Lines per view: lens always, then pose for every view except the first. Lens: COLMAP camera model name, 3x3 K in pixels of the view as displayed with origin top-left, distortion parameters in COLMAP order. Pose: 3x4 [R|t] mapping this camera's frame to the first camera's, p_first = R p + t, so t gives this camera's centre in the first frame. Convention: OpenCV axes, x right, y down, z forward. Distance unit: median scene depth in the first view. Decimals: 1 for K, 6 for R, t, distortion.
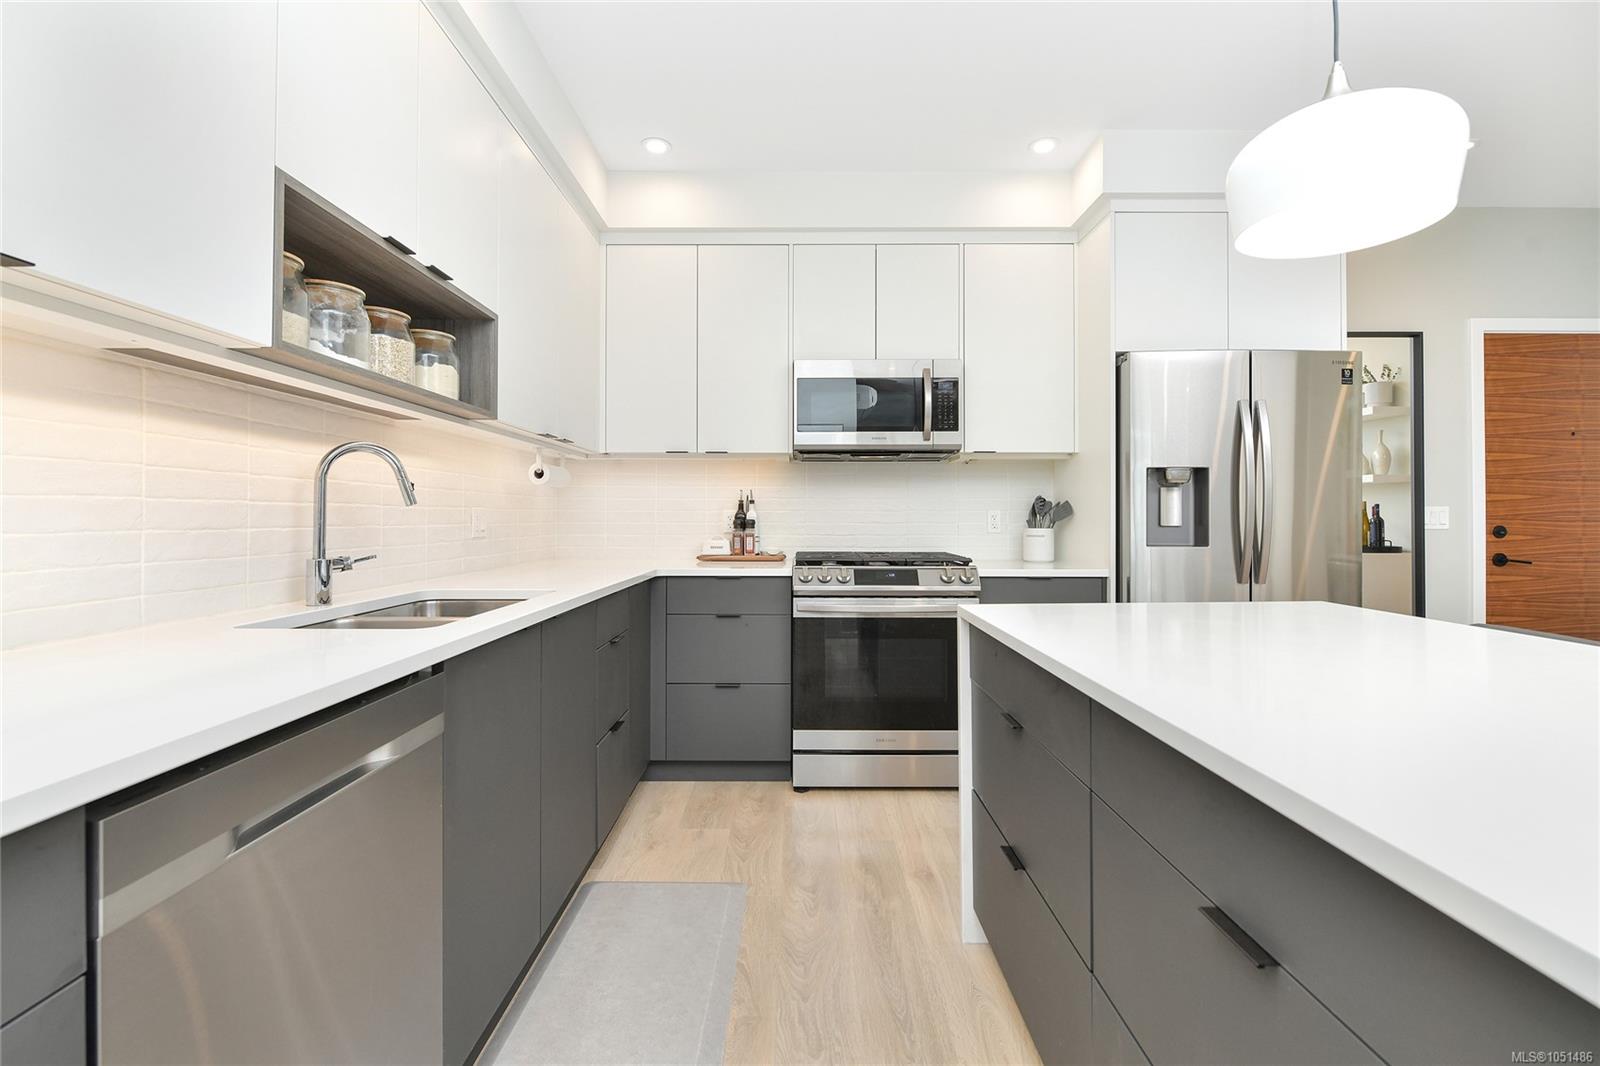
lens RADIAL K [[705.9, 0, 813.6], [0, 705.9, 506.4], [0, 0, 1]] dist [-0.017856, -0.001059]
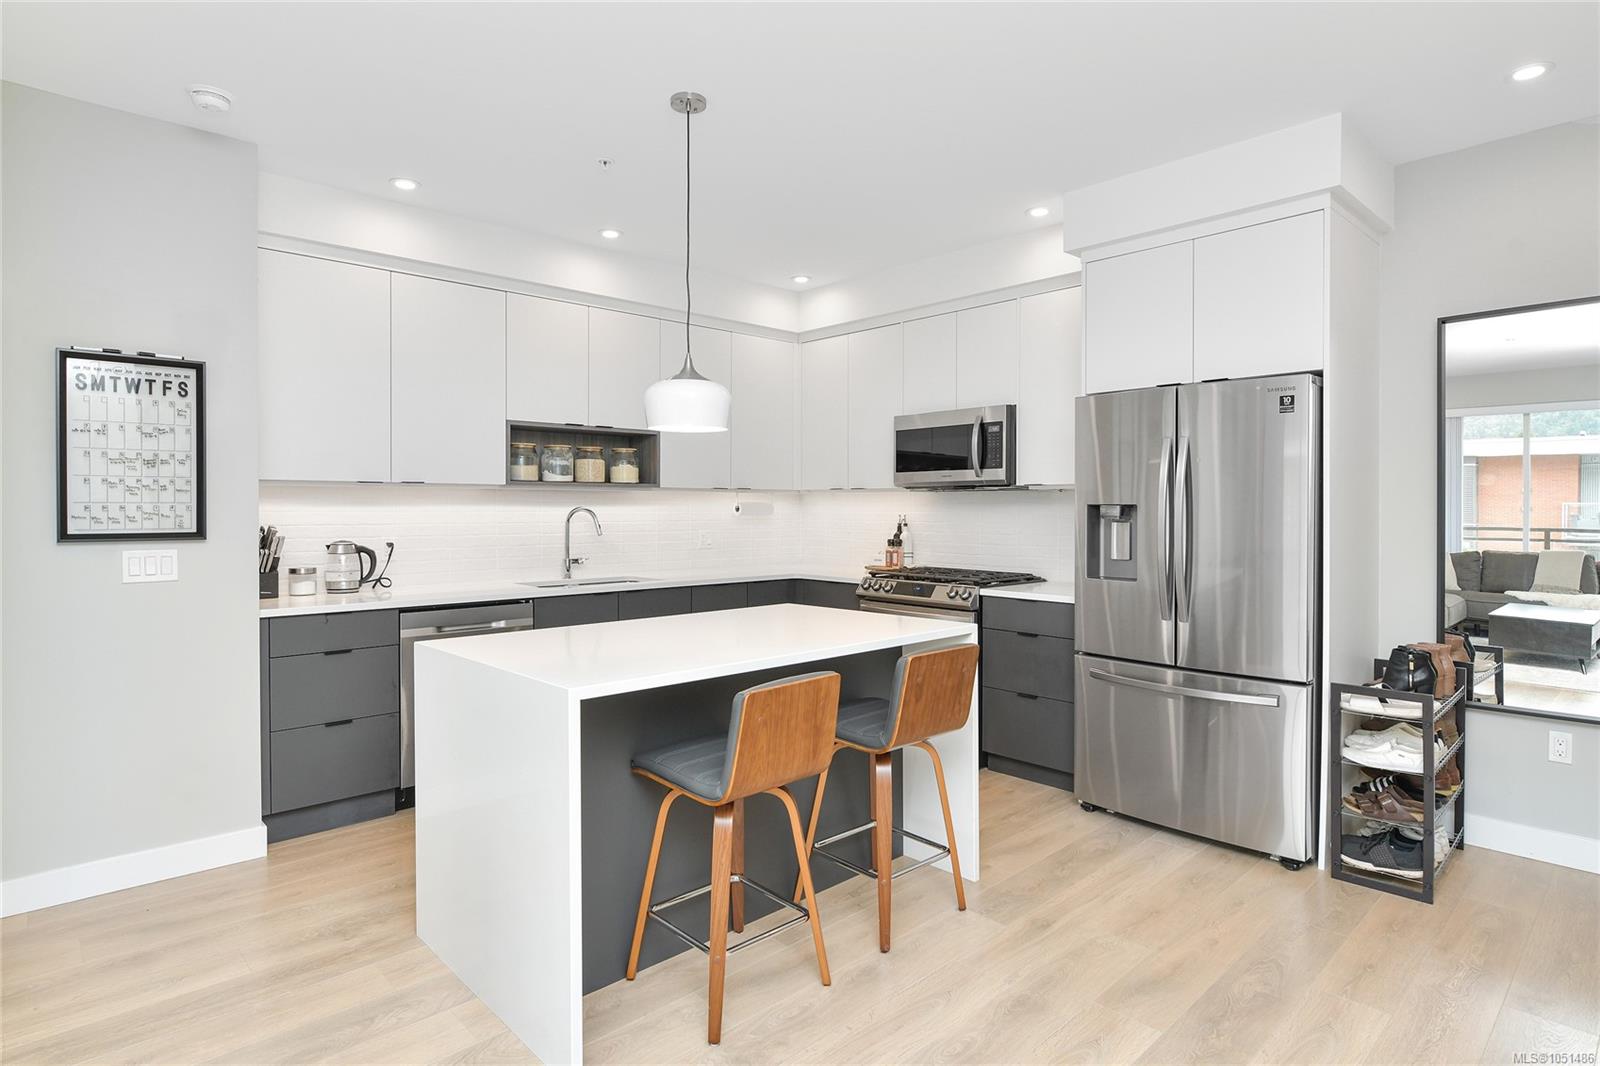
lens RADIAL K [[822.1, 0, 780.2], [0, 822.1, 521.8], [0, 0, 1]] dist [-0.002074, -0.000706]
pose [[0.678709, 0.011649, -0.734315, 0.968532], [0.011383, 0.999587, 0.026379, -0.061085], [0.734319, -0.026263, 0.678296, -0.180975]]
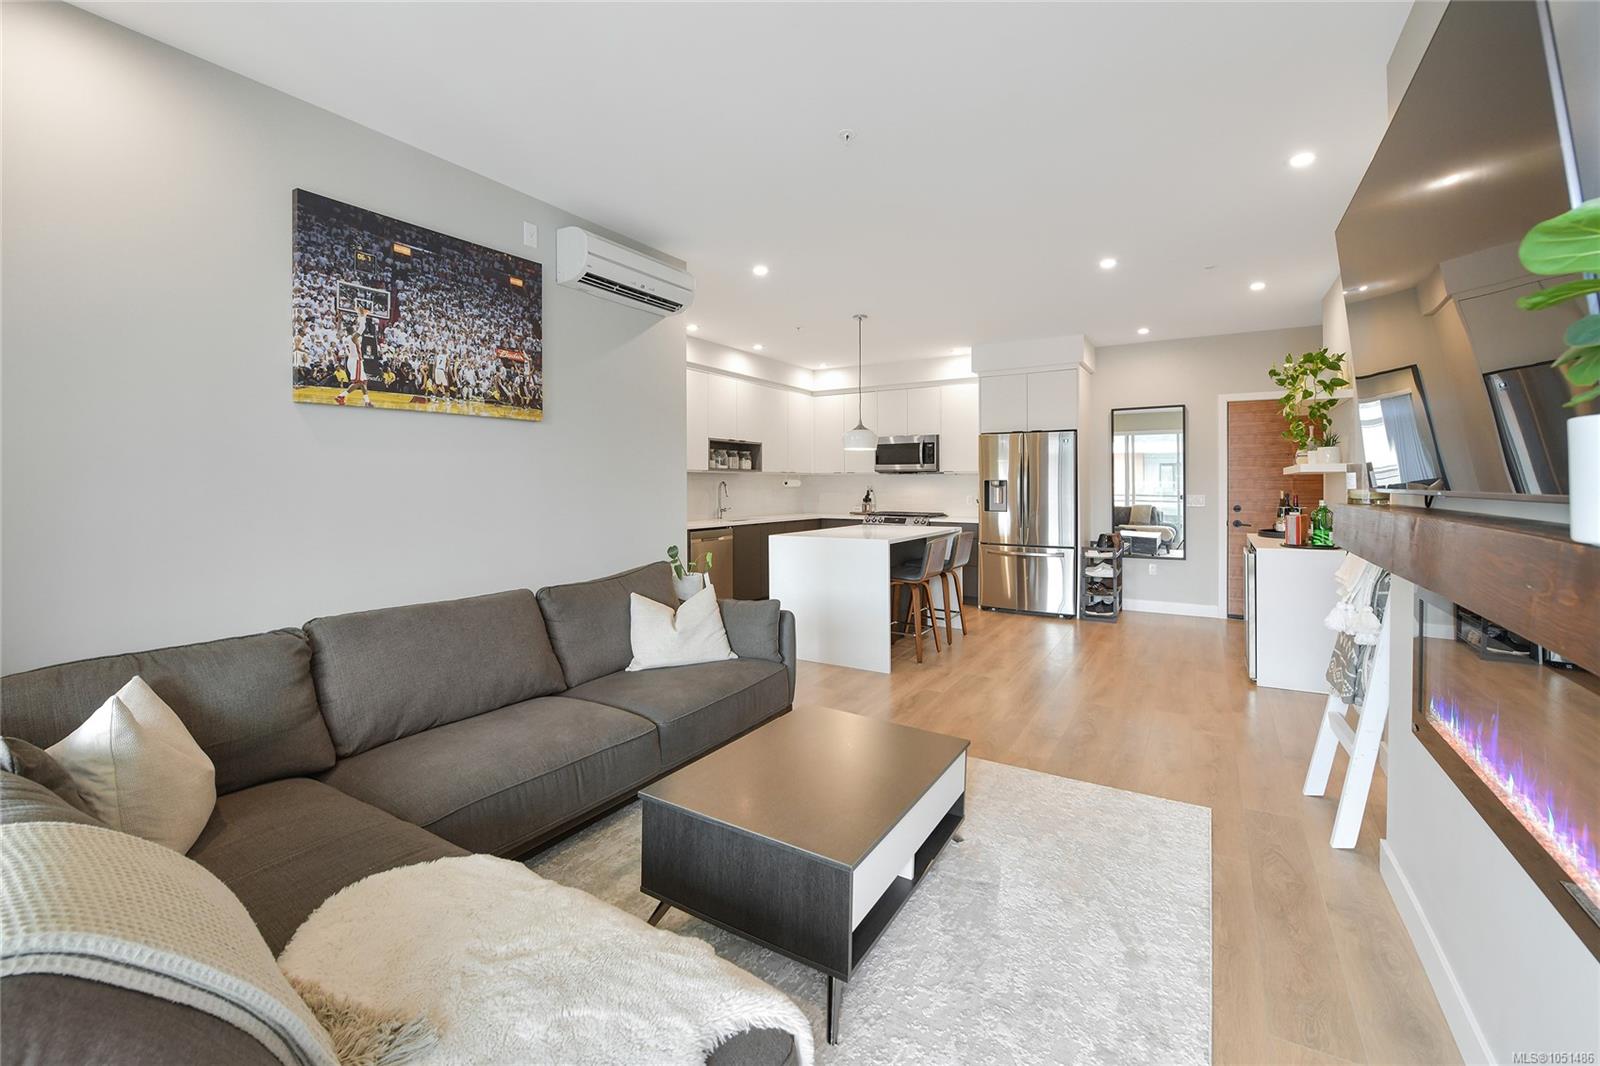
lens RADIAL K [[614.0, 0, 794.3], [0, 614.0, 493.2], [0, 0, 1]] dist [-0.009998, -0.002367]
pose [[0.841270, 0.004031, -0.540600, 0.980767], [0.010540, 0.999660, 0.023856, -0.061670], [0.540512, -0.025767, 0.840941, -1.103339]]
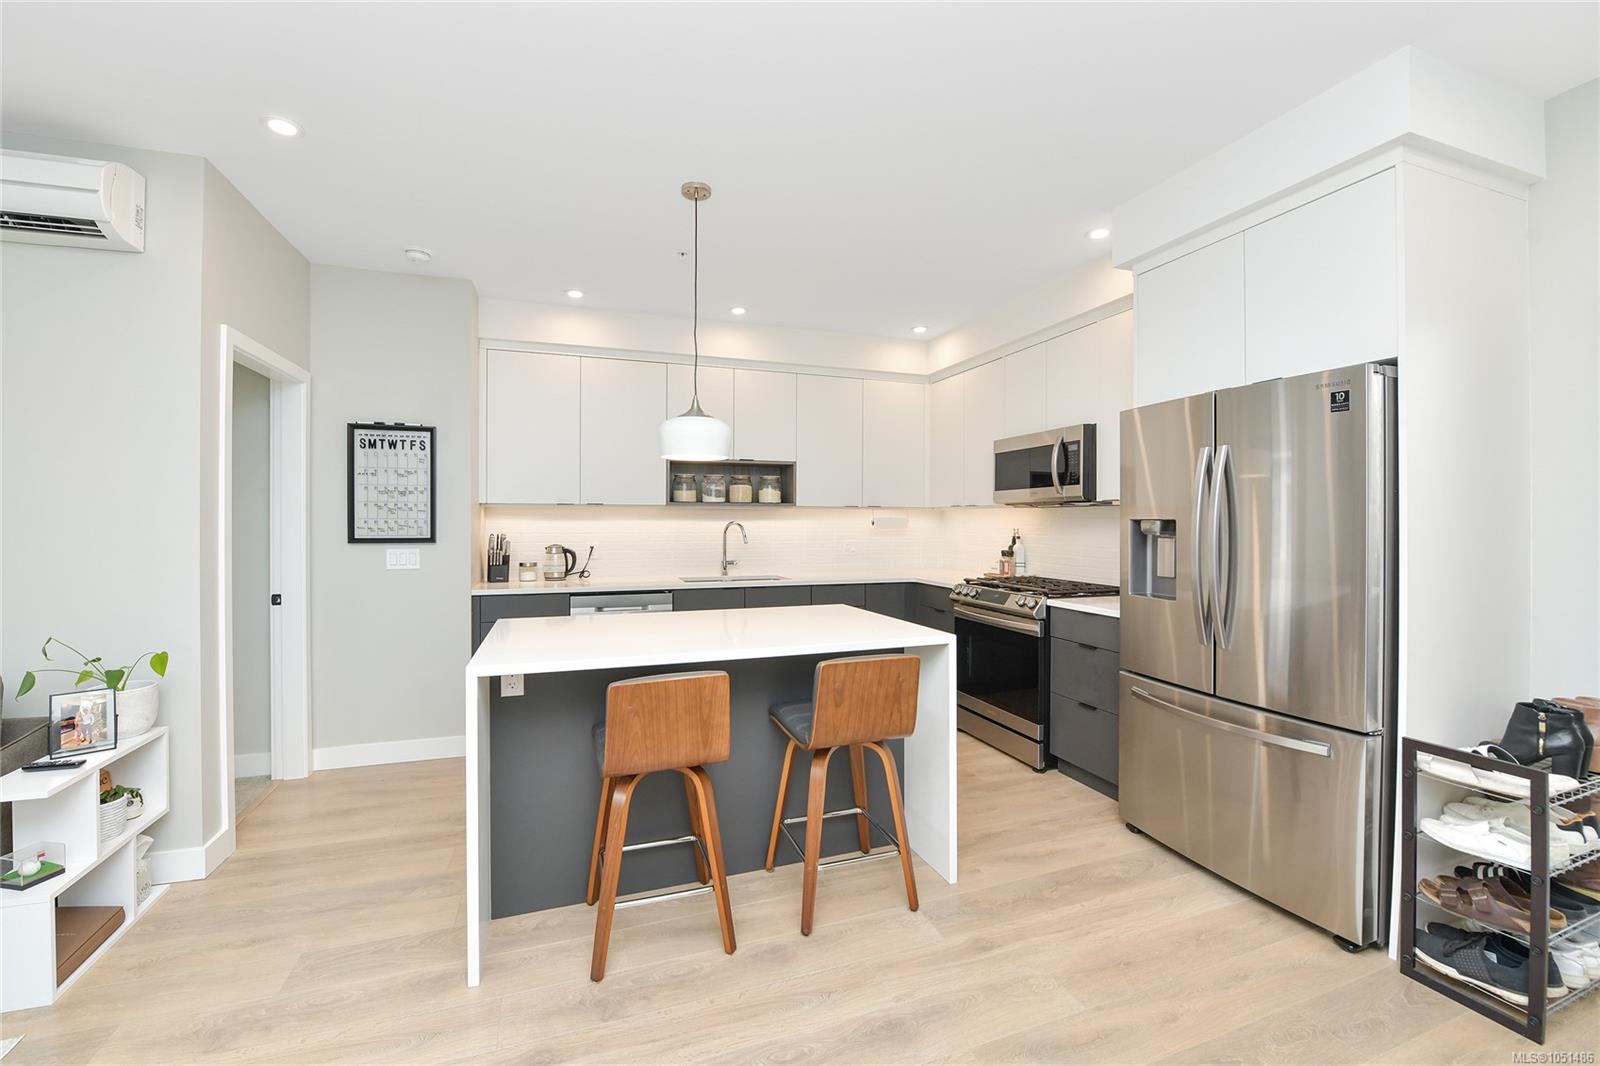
lens RADIAL K [[614.0, 0, 781.2], [0, 614.0, 526.2], [0, 0, 1]] dist [-0.009998, -0.002367]
pose [[0.337720, 0.006606, -0.941223, 1.042938], [0.012964, 0.999848, 0.011669, -0.056973], [0.941157, -0.016143, 0.337583, 0.171527]]
